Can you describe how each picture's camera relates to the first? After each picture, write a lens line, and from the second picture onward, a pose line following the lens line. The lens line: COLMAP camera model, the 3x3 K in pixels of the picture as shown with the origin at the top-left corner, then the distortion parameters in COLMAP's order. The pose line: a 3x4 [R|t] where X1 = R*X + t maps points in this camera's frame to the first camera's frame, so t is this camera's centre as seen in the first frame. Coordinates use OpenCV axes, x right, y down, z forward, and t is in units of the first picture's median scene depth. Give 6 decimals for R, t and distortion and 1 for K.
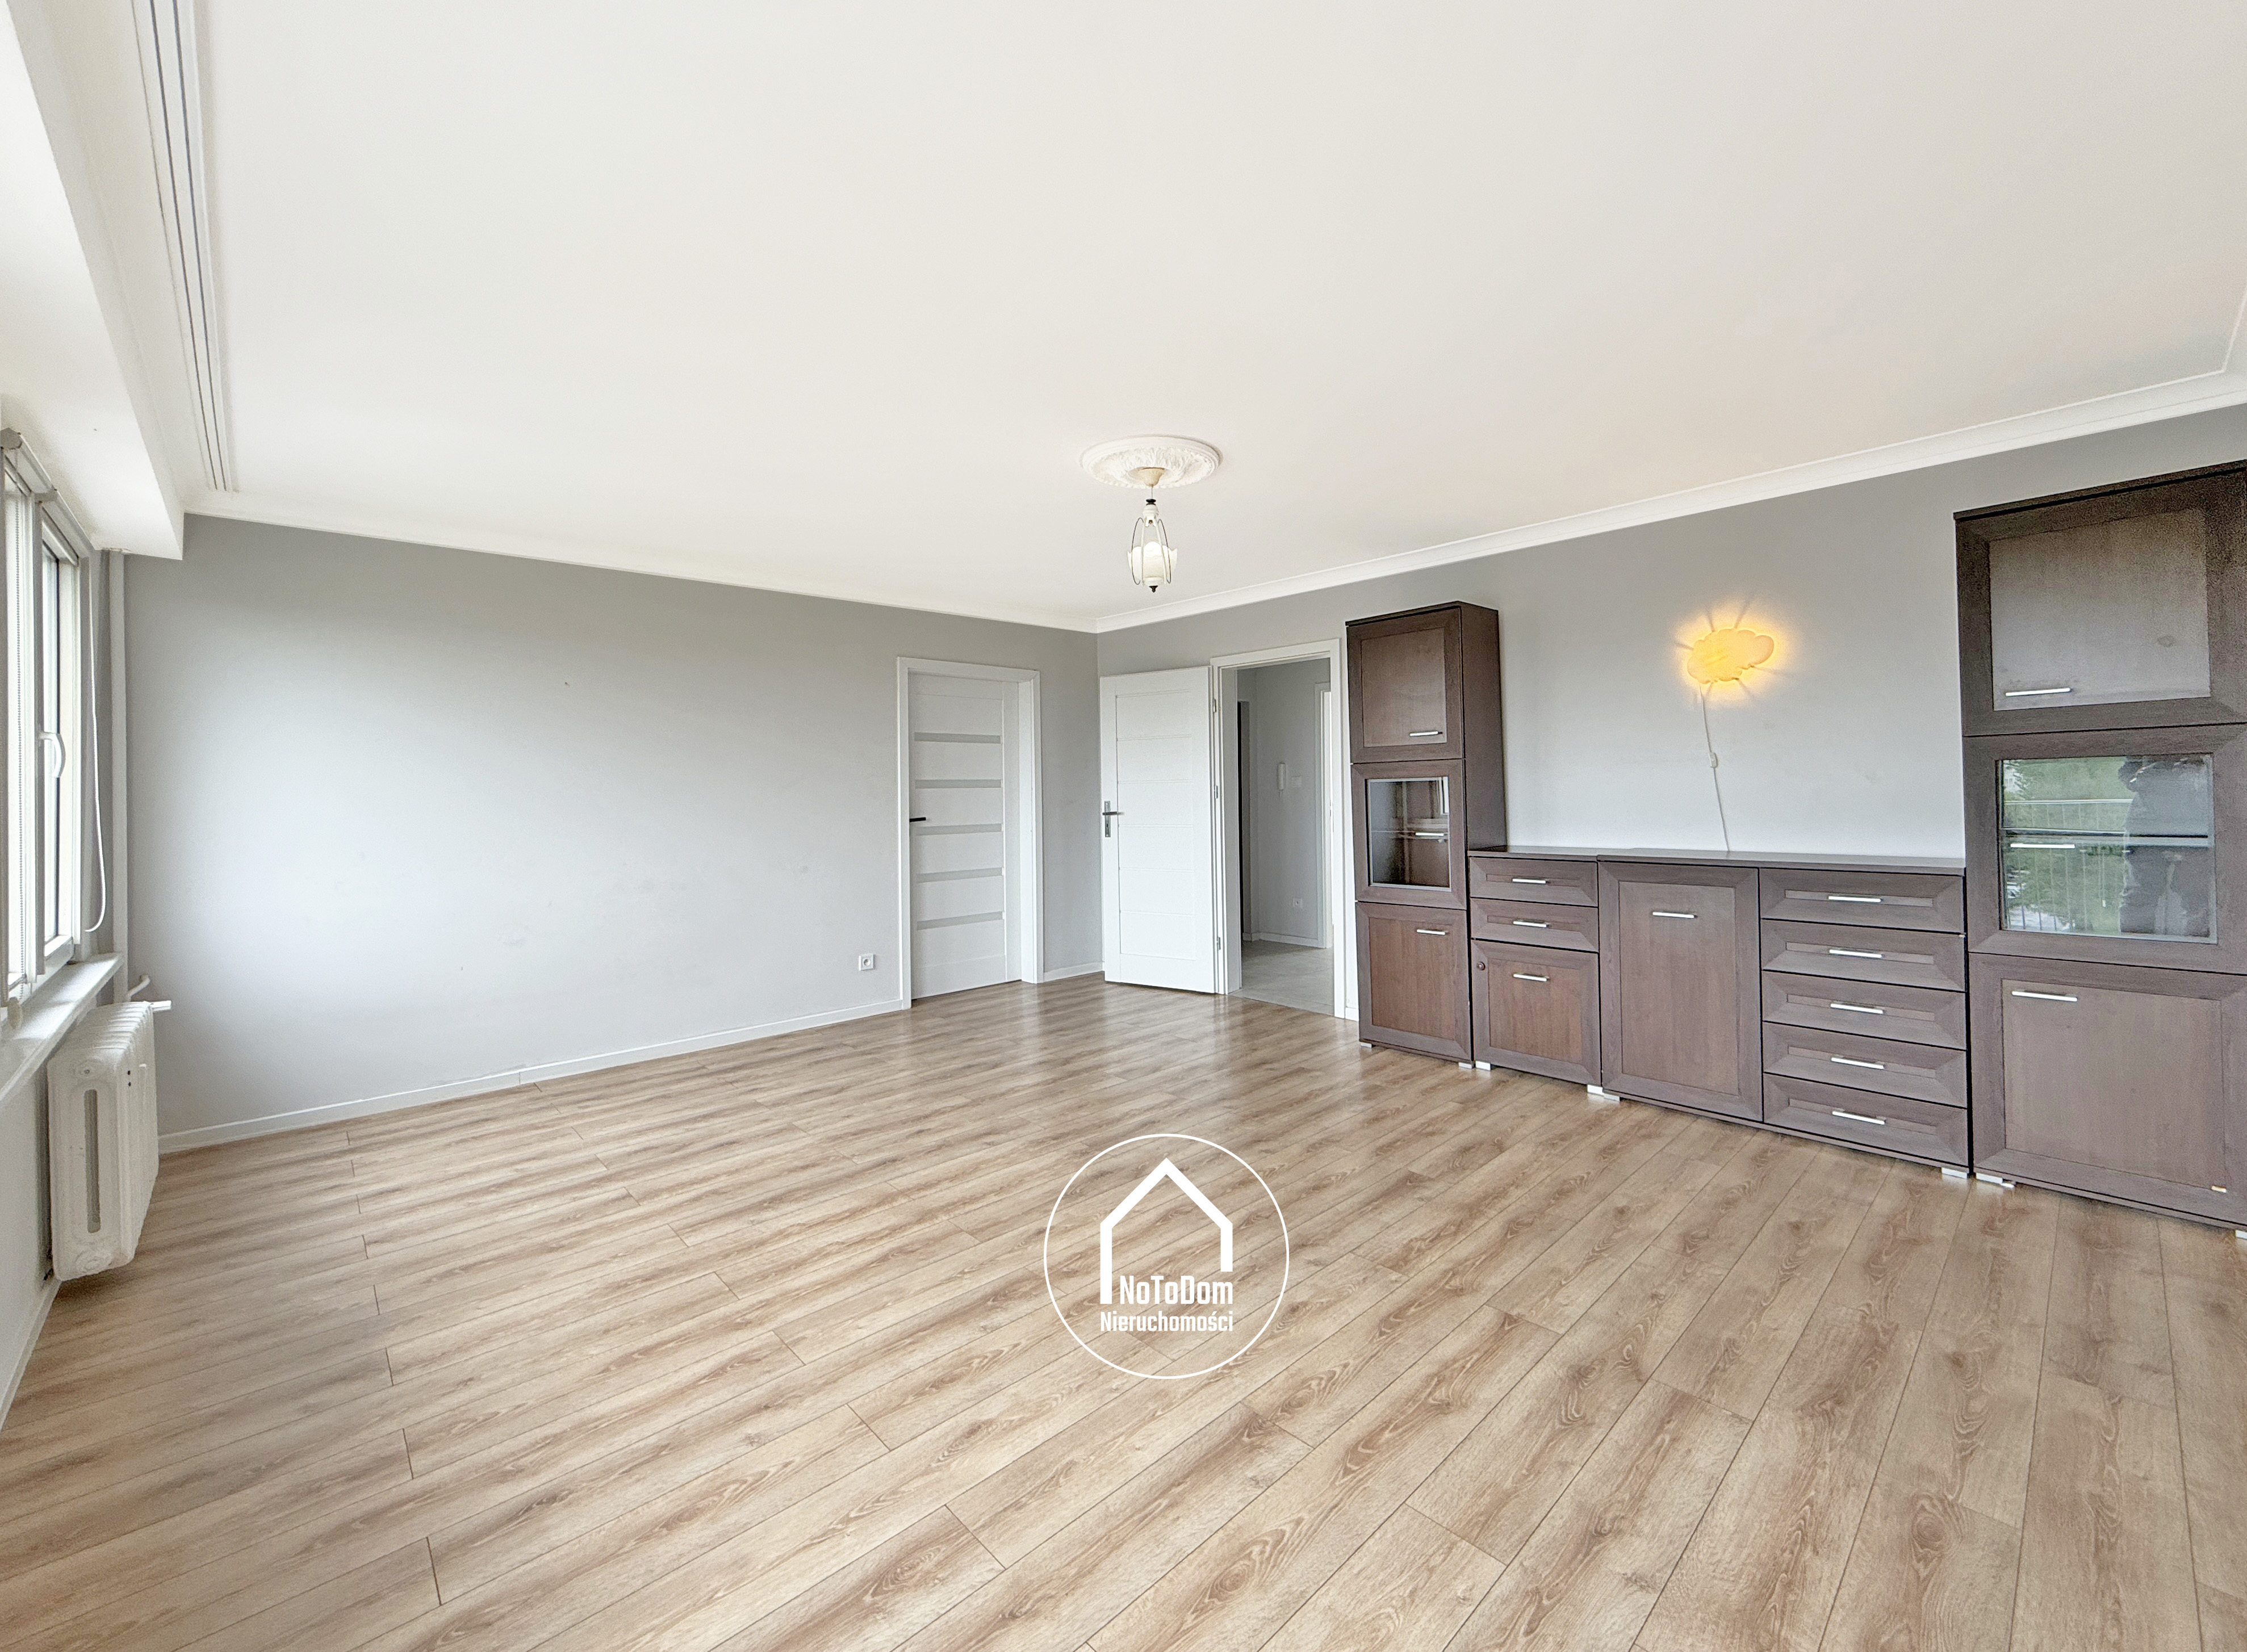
lens RADIAL K [[919.1, 0, 1140.0], [0, 919.1, 790.1], [0, 0, 1]] dist [-0.000519, 0.000170]
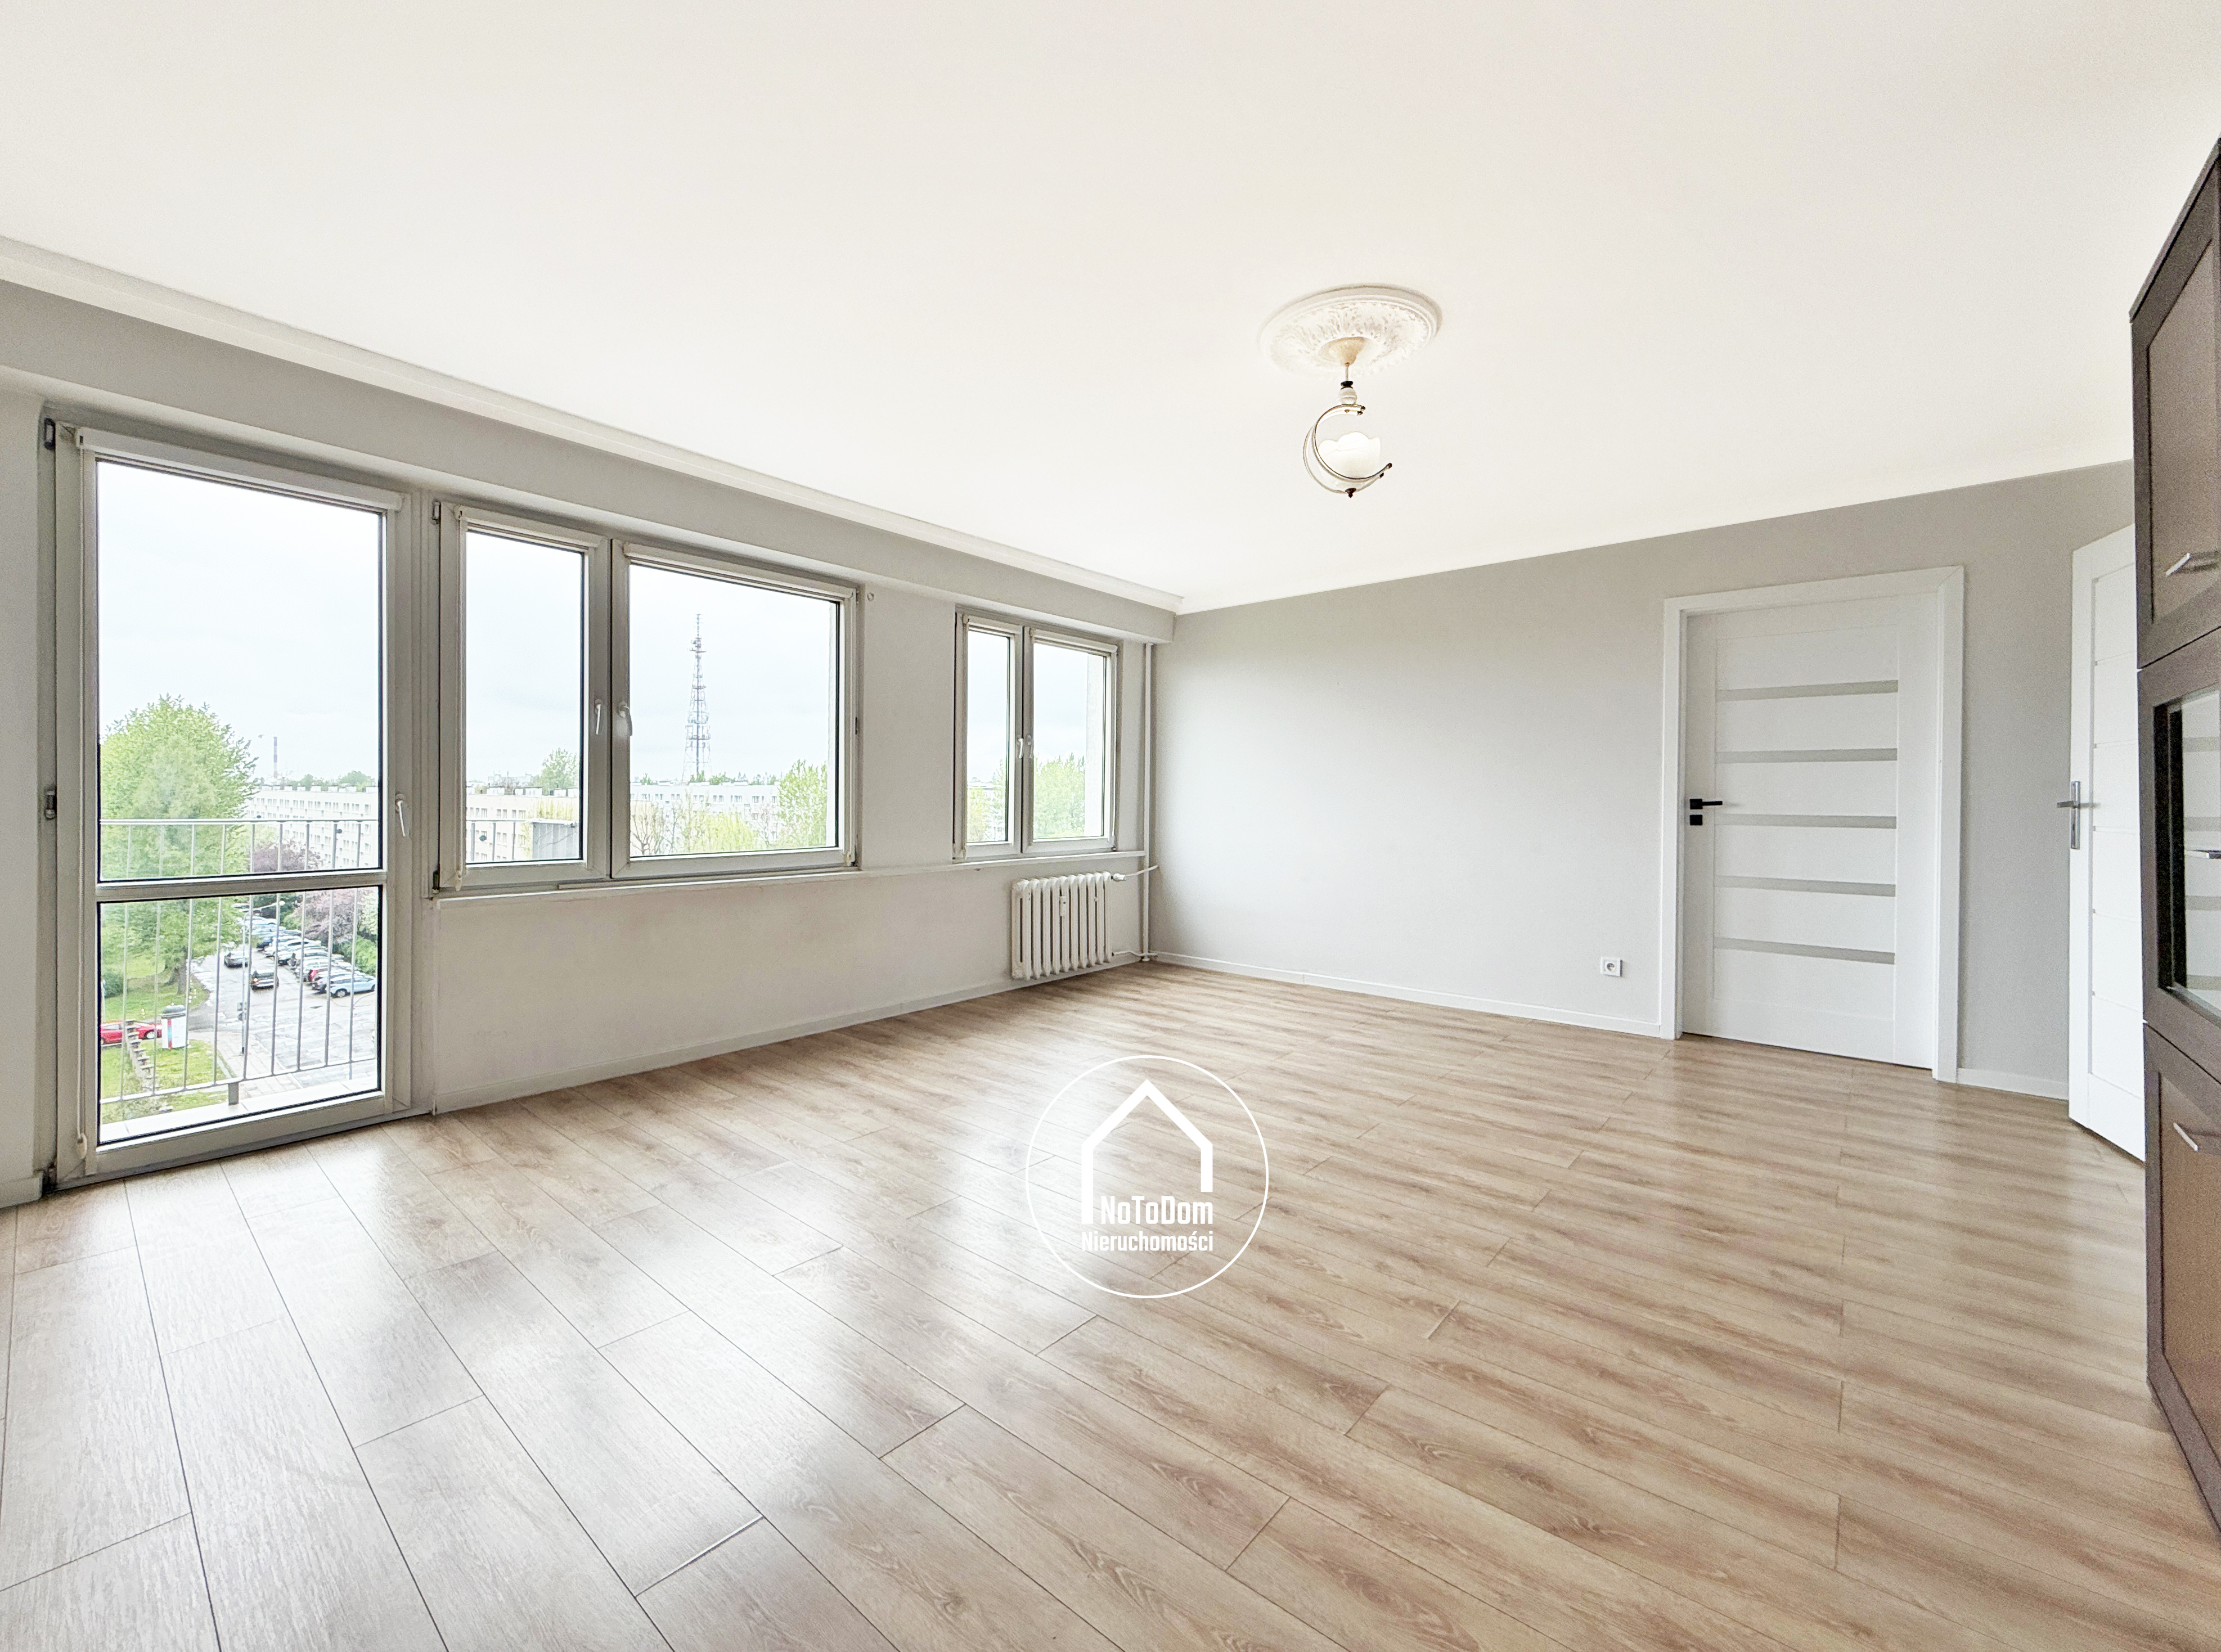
lens RADIAL K [[905.6, 0, 1121.3], [0, 905.6, 806.0], [0, 0, 1]] dist [-0.000384, 0.000196]
pose [[0.113248, 0.025378, -0.993243, 0.815015], [-0.009335, 0.999657, 0.024477, 0.035576], [0.993523, 0.006500, 0.113446, 0.759259]]
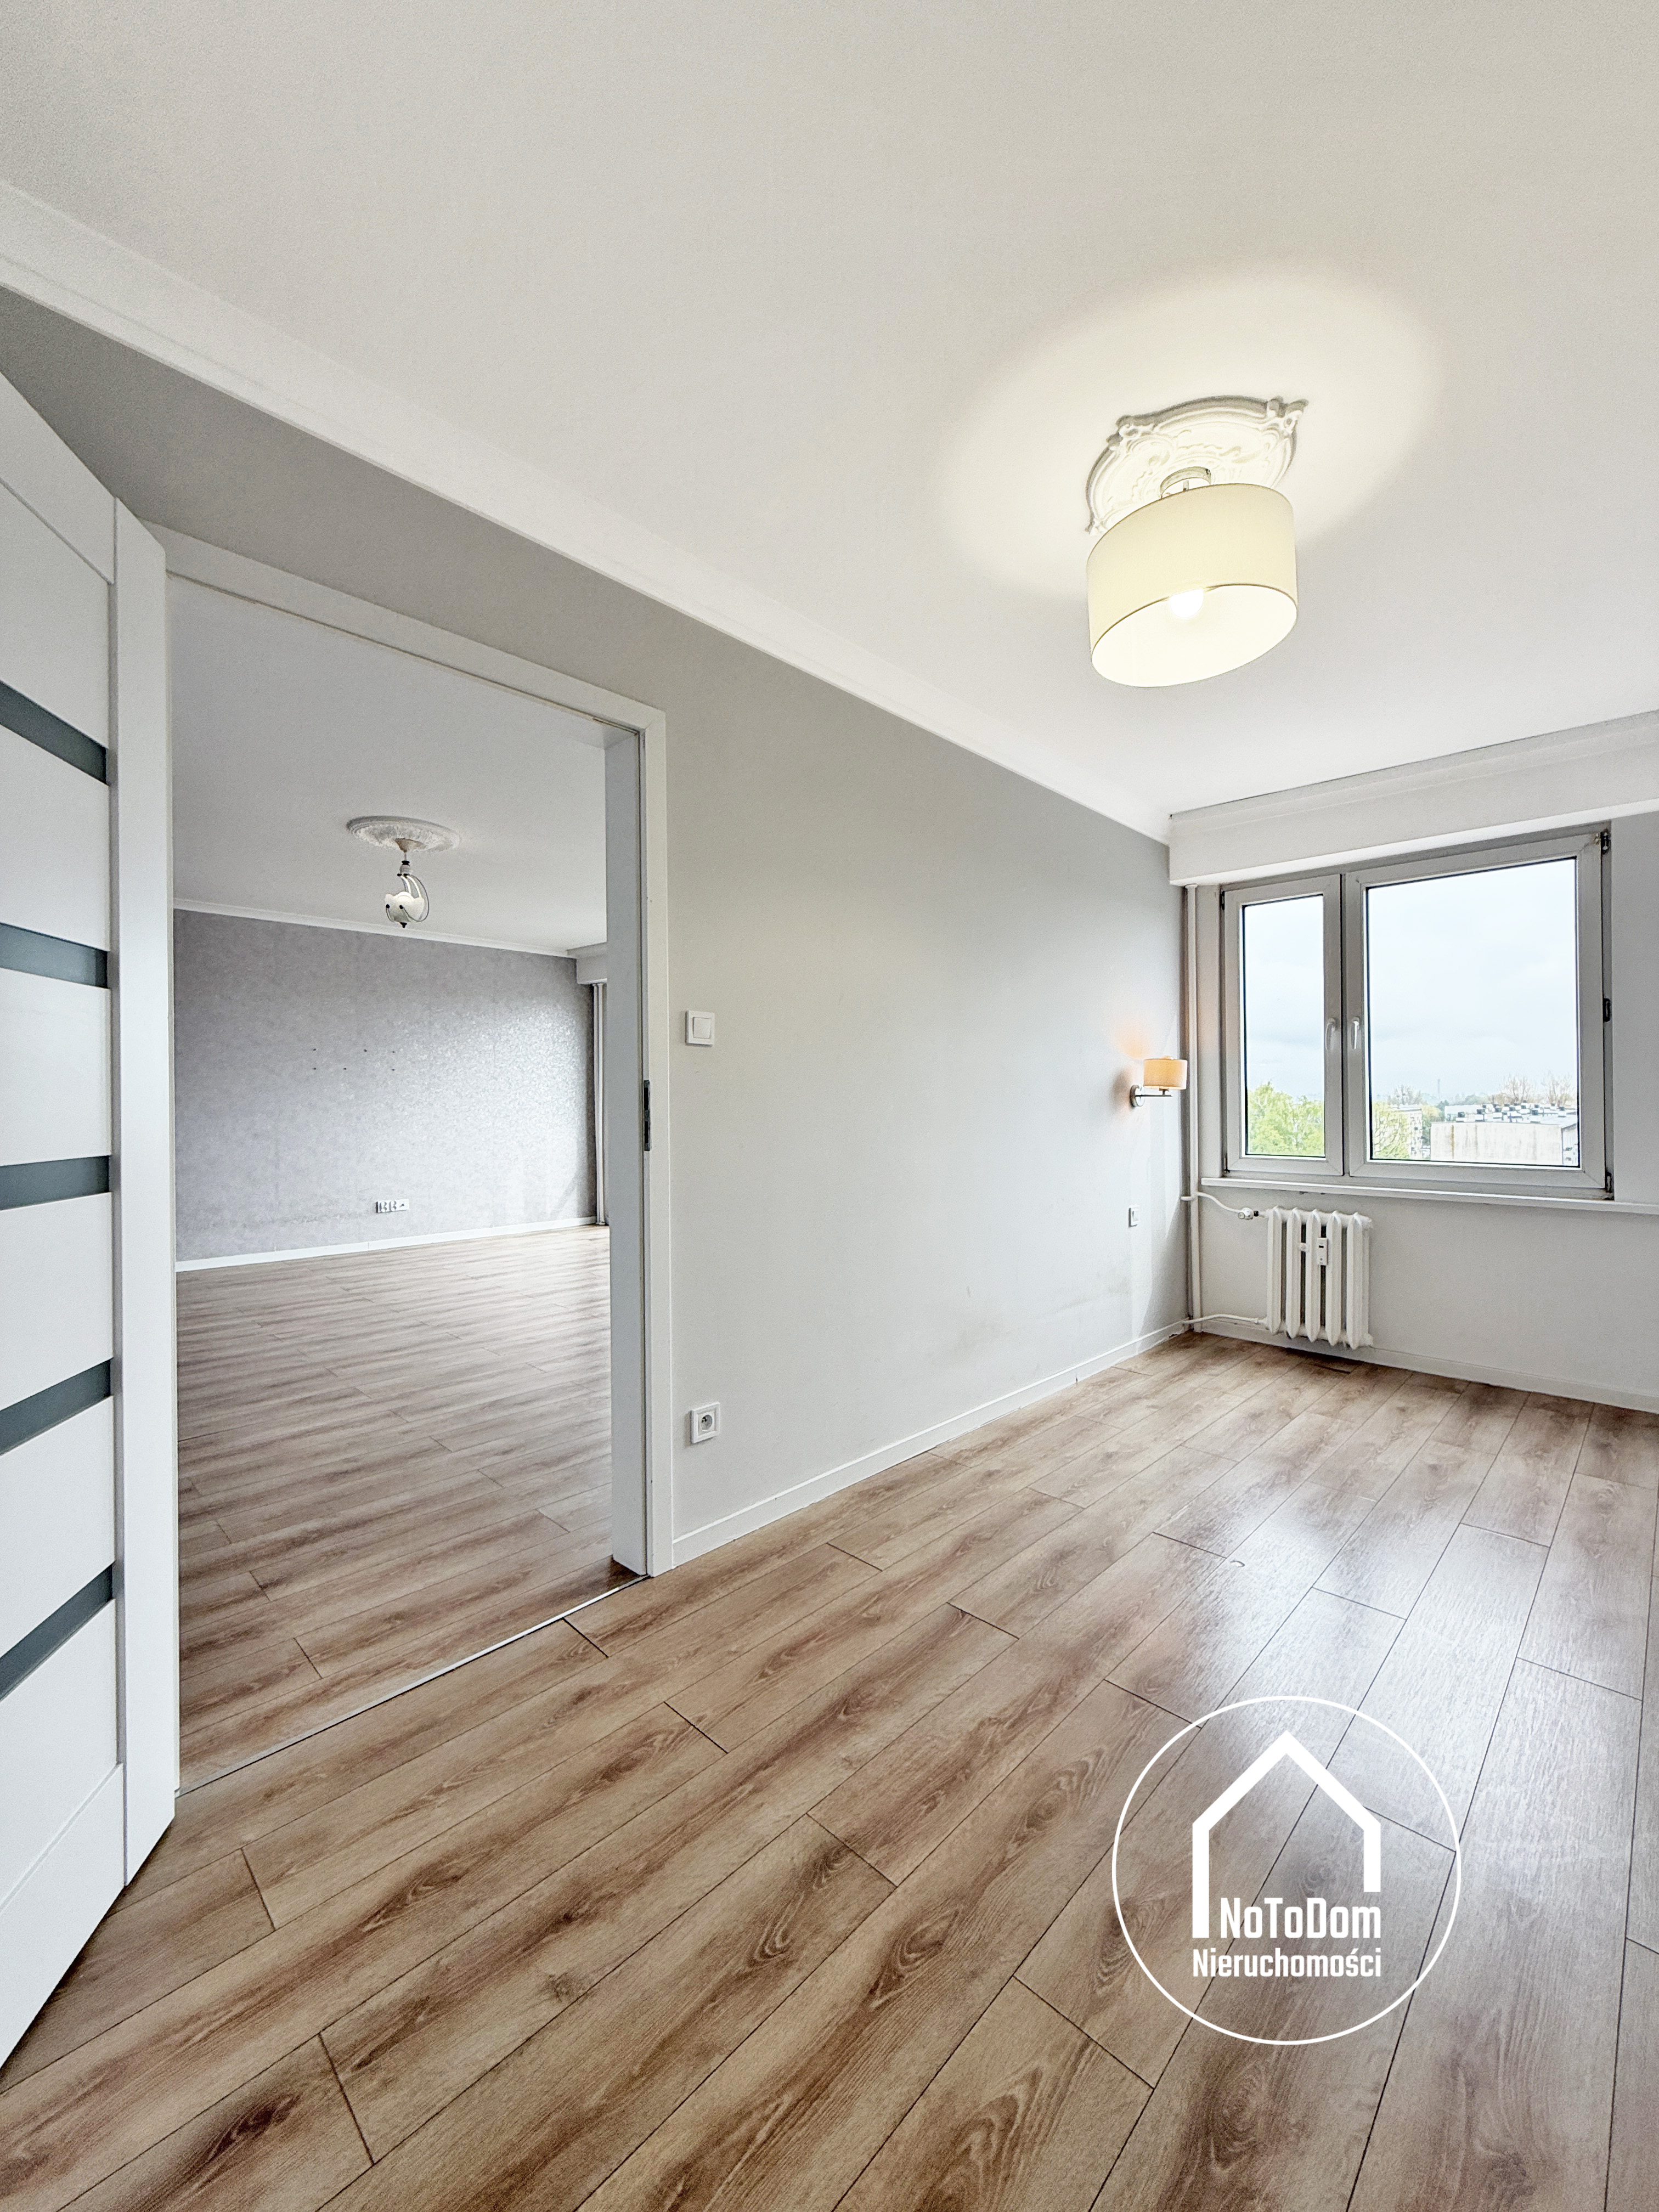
lens RADIAL K [[885.6, 0, 826.4], [0, 885.6, 1100.7], [0, 0, 1]] dist [-0.000875, 0.000195]
pose [[-0.999261, 0.017996, -0.033956, -0.592294], [0.017872, 0.999833, 0.003930, 0.048975], [0.034021, 0.003320, -0.999416, 2.461673]]
